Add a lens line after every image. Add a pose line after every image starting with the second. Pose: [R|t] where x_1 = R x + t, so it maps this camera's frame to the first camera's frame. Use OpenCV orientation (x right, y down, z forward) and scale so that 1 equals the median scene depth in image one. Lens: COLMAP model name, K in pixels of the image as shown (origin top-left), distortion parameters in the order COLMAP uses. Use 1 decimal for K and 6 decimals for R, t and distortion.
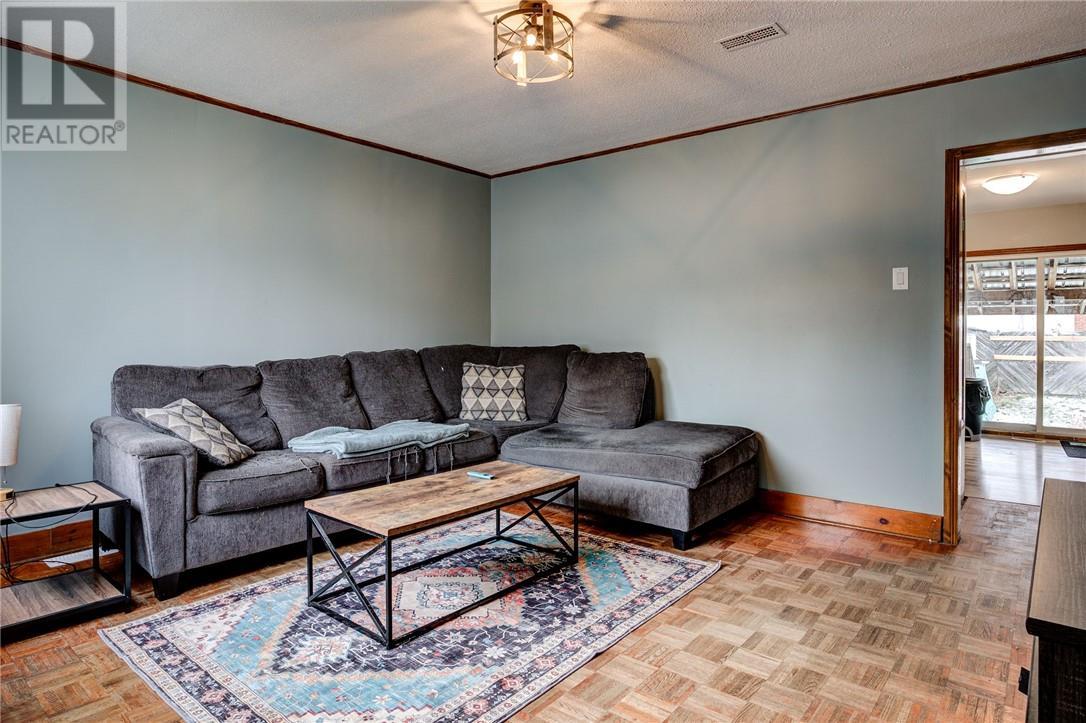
lens RADIAL K [[615.8, 0, 569.5], [0, 615.8, 343.3], [0, 0, 1]] dist [-0.023551, 0.005685]
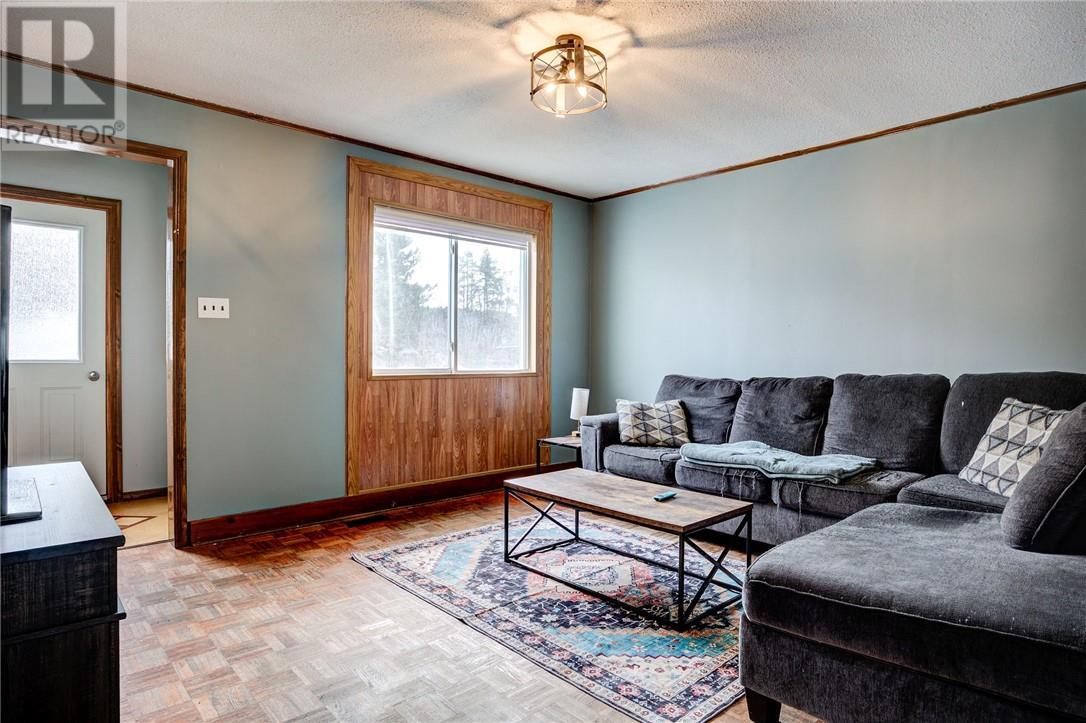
lens RADIAL K [[615.8, 0, 545.8], [0, 615.8, 359.8], [0, 0, 1]] dist [-0.023551, 0.005685]
pose [[-0.160155, 0.011302, -0.987027, 0.973200], [-0.014255, 0.999804, 0.013762, -0.019473], [0.986989, 0.016274, -0.159963, 1.087705]]
